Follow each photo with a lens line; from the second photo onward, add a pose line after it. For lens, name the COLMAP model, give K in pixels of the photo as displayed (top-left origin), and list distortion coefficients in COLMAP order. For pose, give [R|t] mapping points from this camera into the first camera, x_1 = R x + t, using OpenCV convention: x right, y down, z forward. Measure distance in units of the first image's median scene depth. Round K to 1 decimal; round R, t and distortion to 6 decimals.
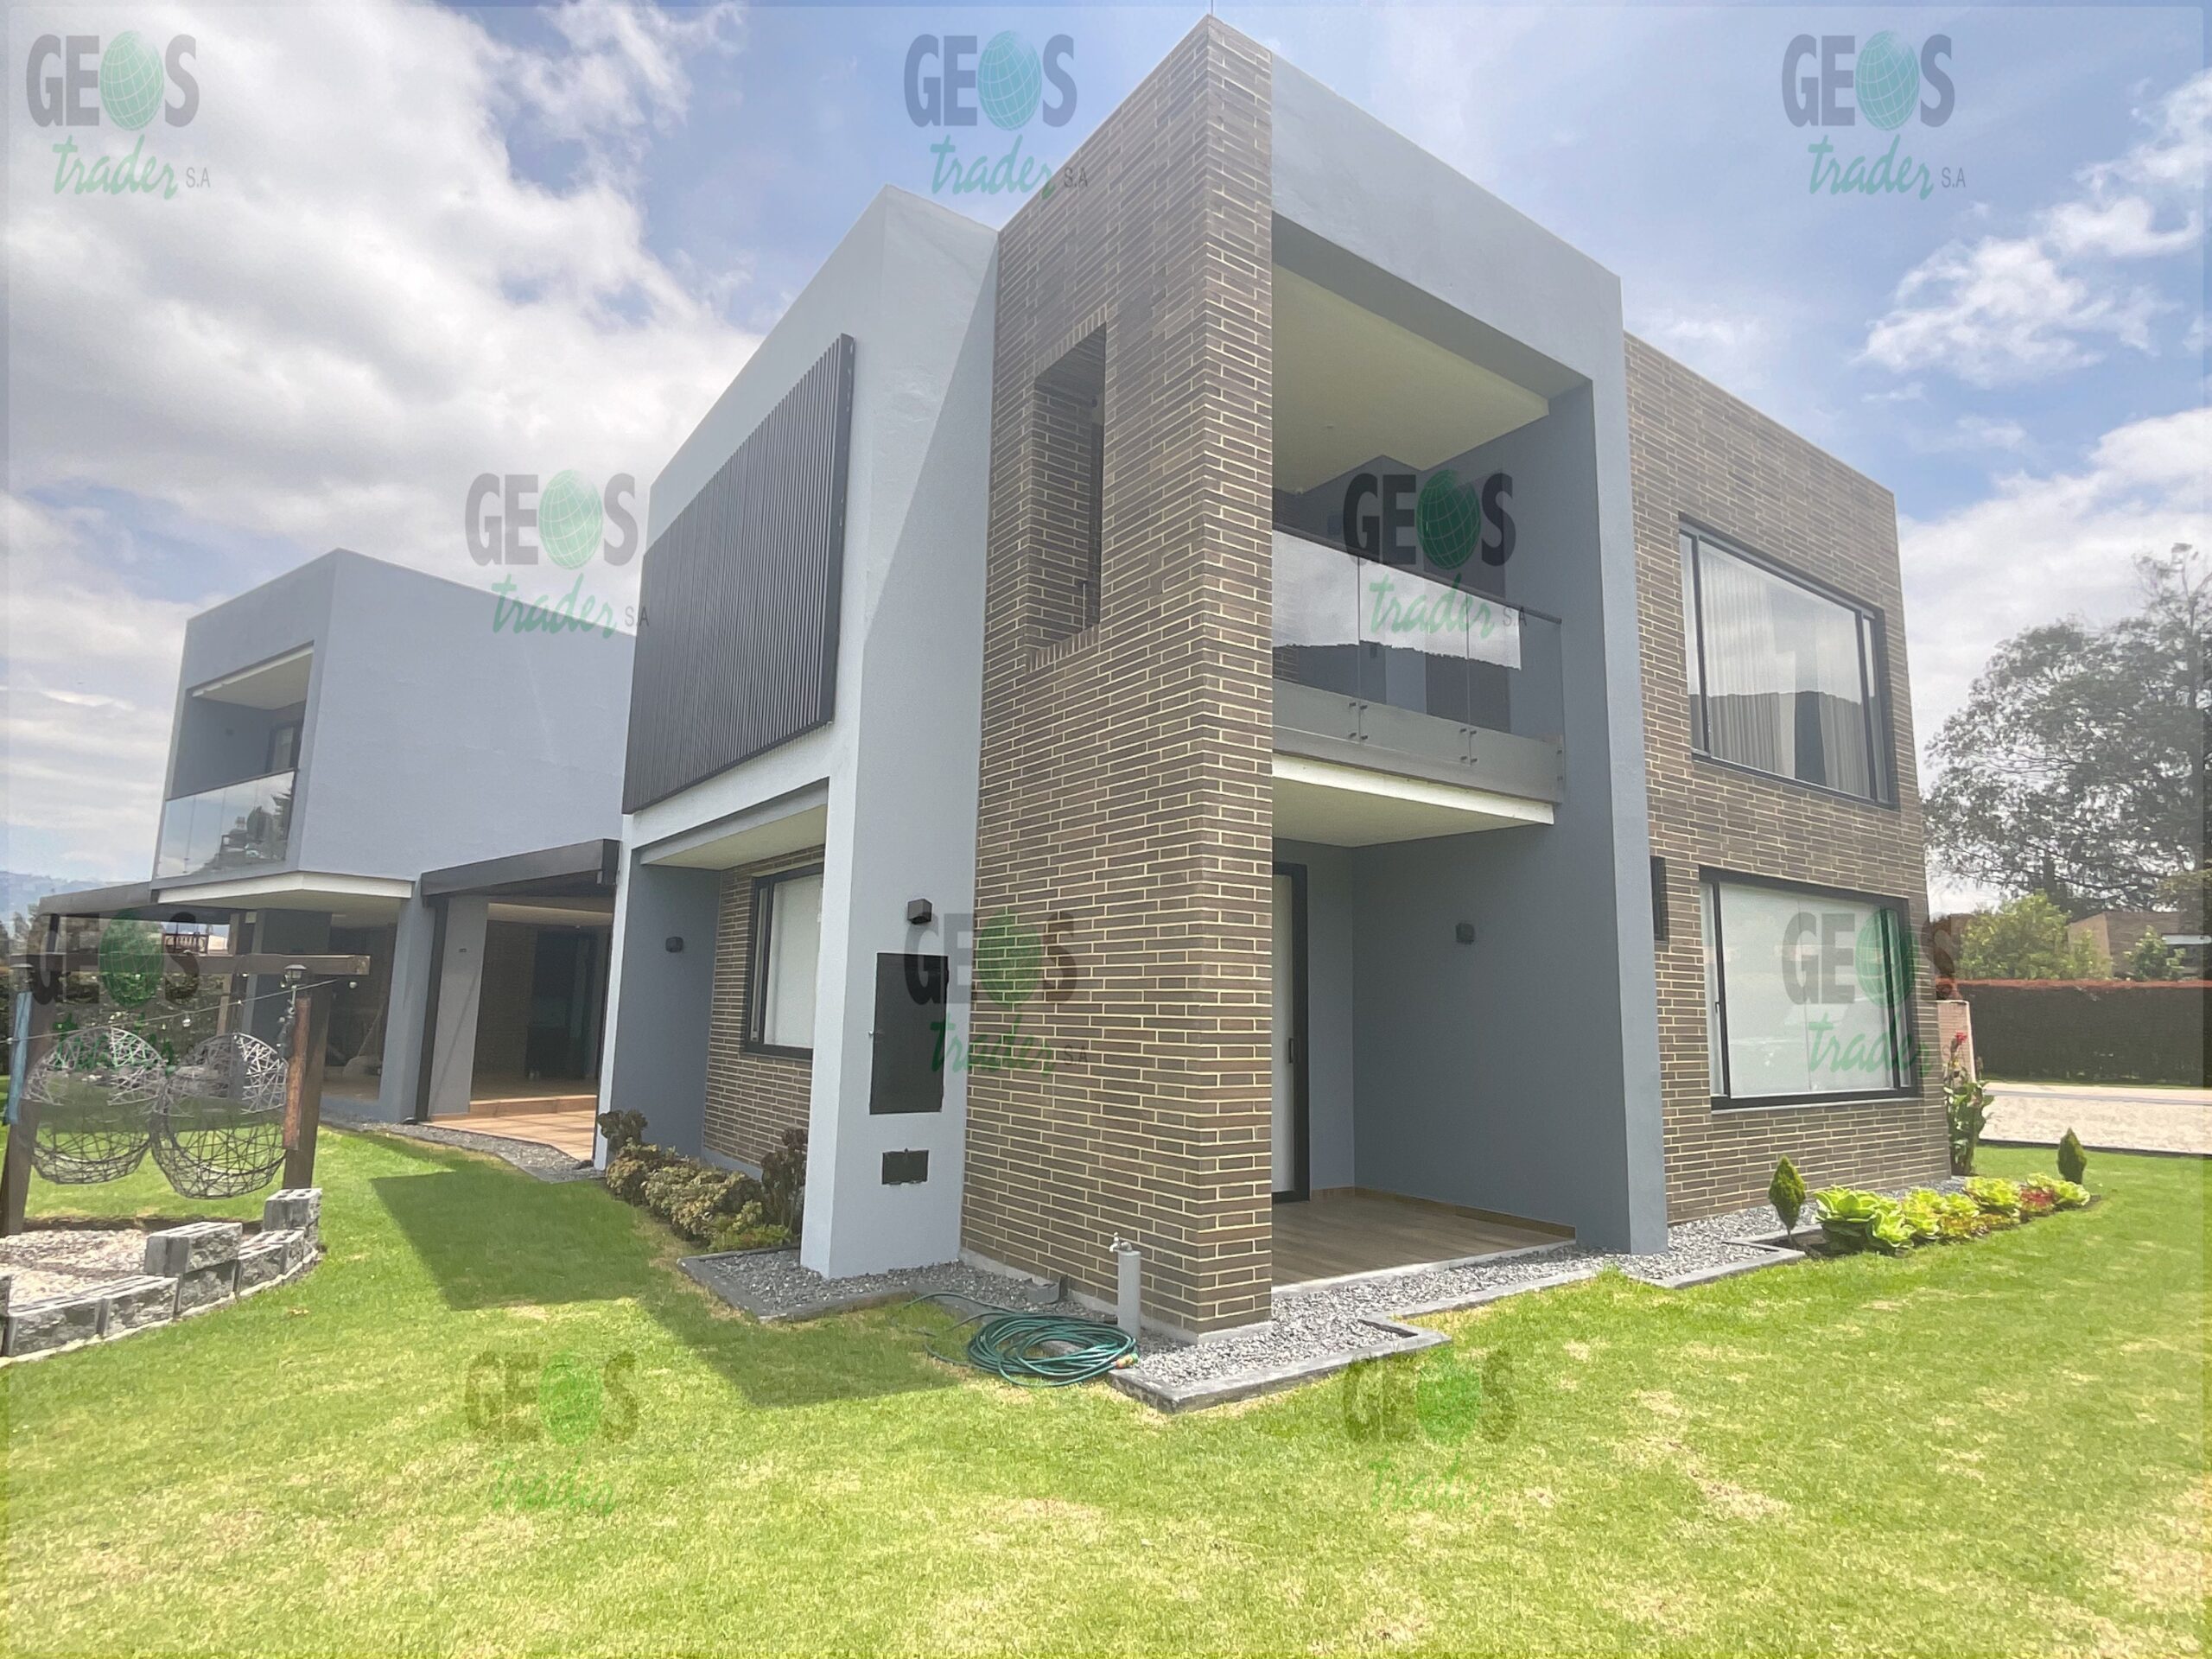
lens RADIAL K [[1181.8, 0, 1105.4], [0, 1181.8, 827.0], [0, 0, 1]] dist [-0.004707, 0.006388]
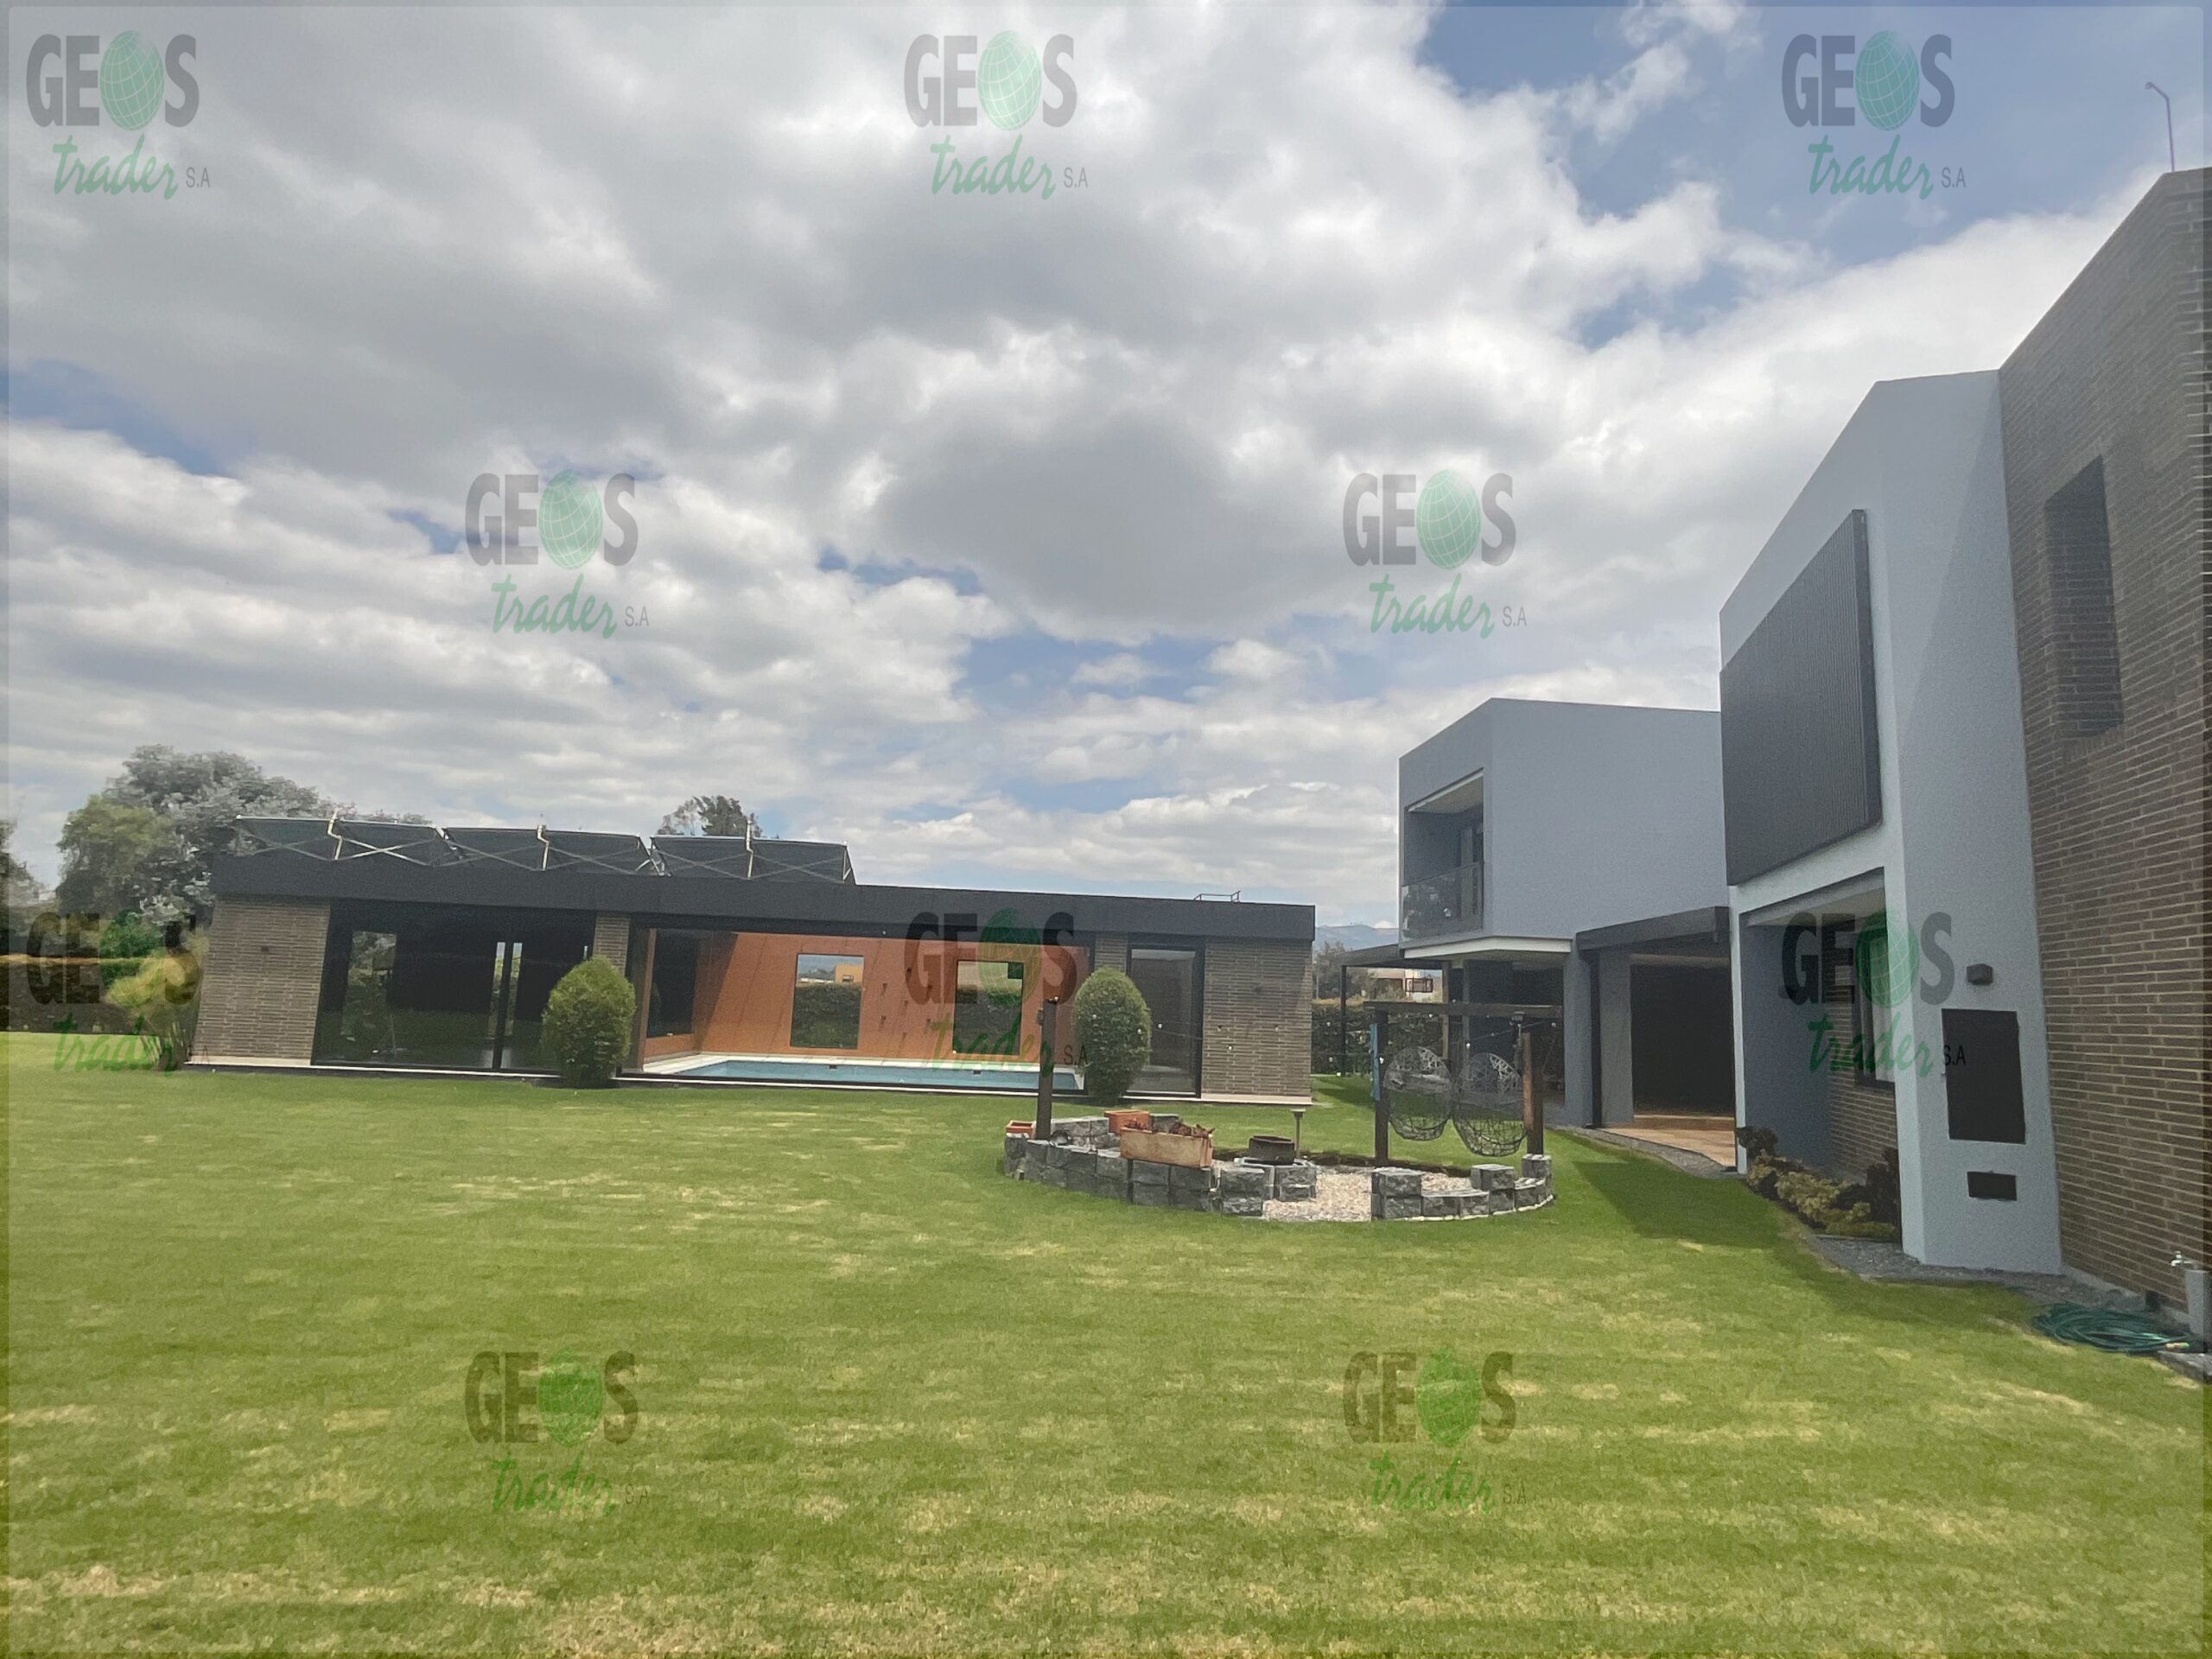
lens RADIAL K [[1181.8, 0, 1103.0], [0, 1181.8, 828.9], [0, 0, 1]] dist [-0.004707, 0.006388]
pose [[0.624770, -0.107861, -0.773323, 0.231774], [0.091120, 0.993717, -0.064984, -0.079742], [0.775474, -0.029866, 0.630673, -0.453112]]
